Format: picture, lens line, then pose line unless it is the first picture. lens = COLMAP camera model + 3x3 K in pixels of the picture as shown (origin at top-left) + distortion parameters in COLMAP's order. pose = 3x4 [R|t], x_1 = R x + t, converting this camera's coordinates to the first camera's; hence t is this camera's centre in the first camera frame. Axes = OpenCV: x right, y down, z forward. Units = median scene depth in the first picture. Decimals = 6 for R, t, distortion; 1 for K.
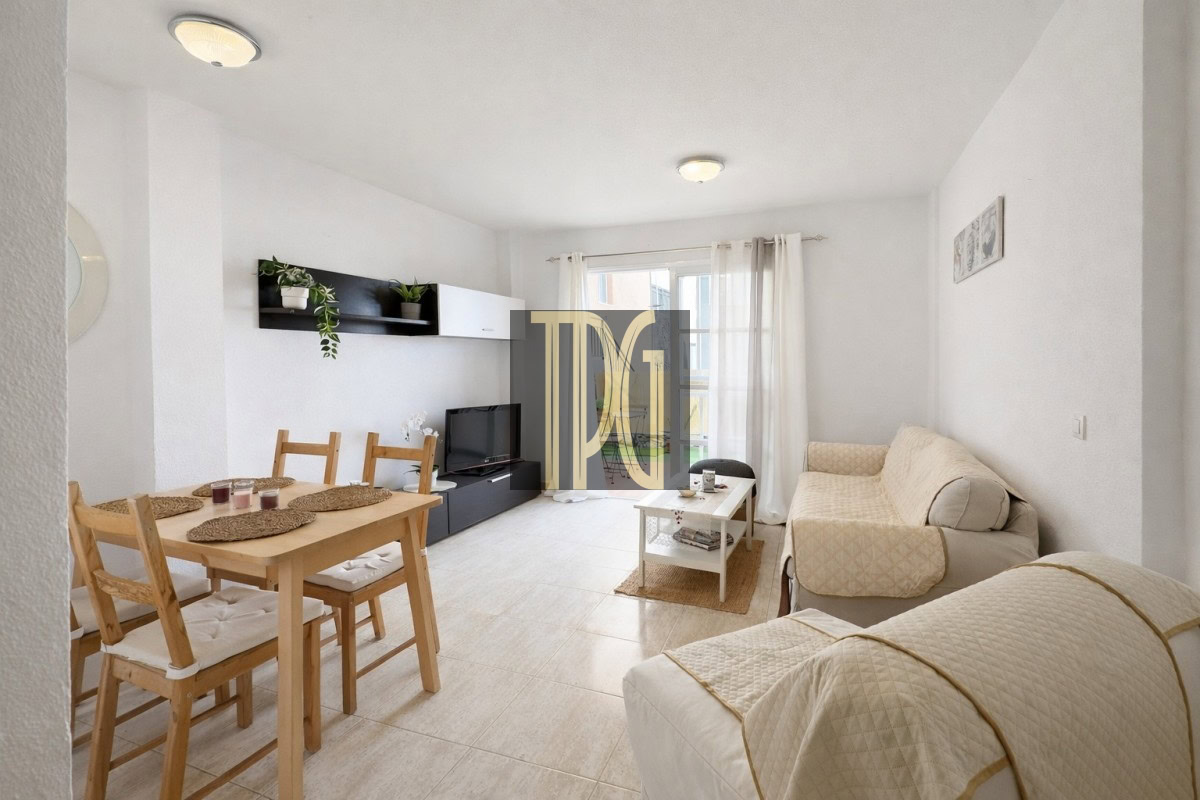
lens RADIAL K [[604.6, 0, 600.0], [0, 604.6, 400.0], [0, 0, 1]] dist [0.000031, 0.000034]
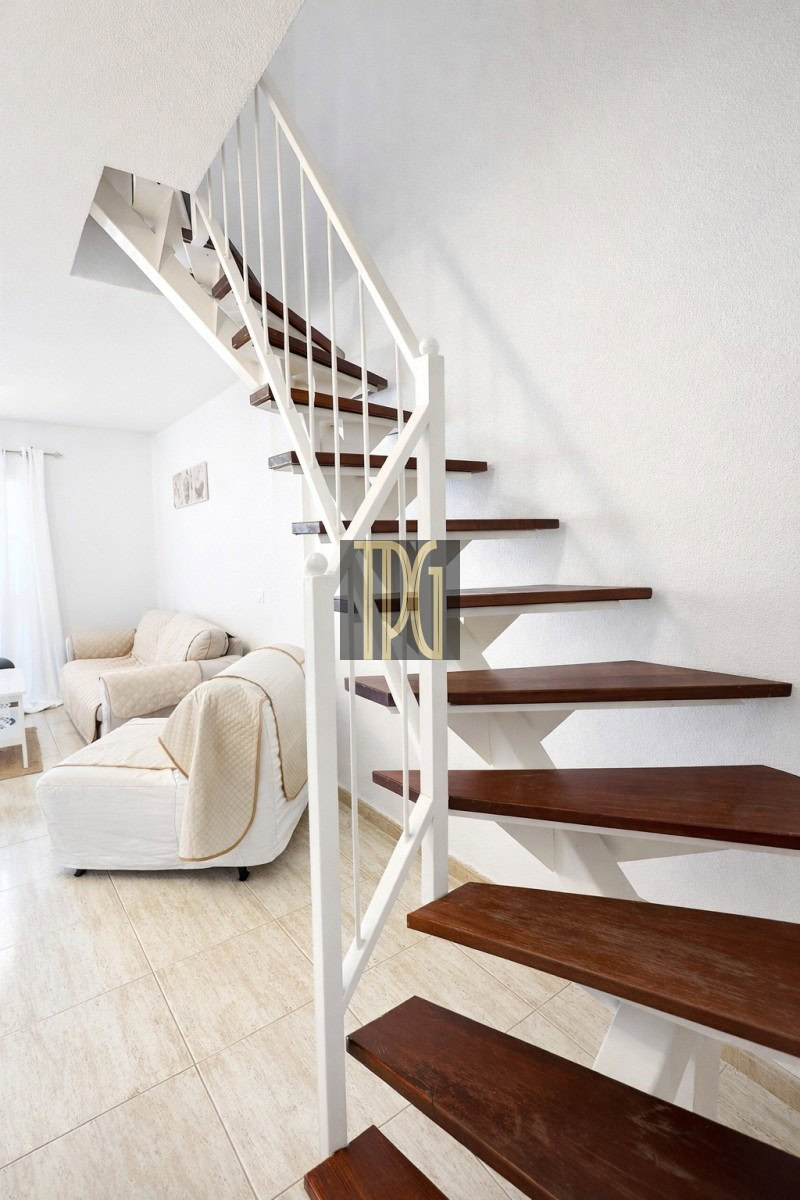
lens RADIAL K [[604.6, 0, 426.6], [0, 604.6, 604.0], [0, 0, 1]] dist [0.000031, 0.000034]
pose [[0.587619, -0.070344, 0.806074, -0.283455], [0.064404, 0.997119, 0.040066, 0.008933], [-0.806571, 0.028371, 0.590457, -0.374562]]
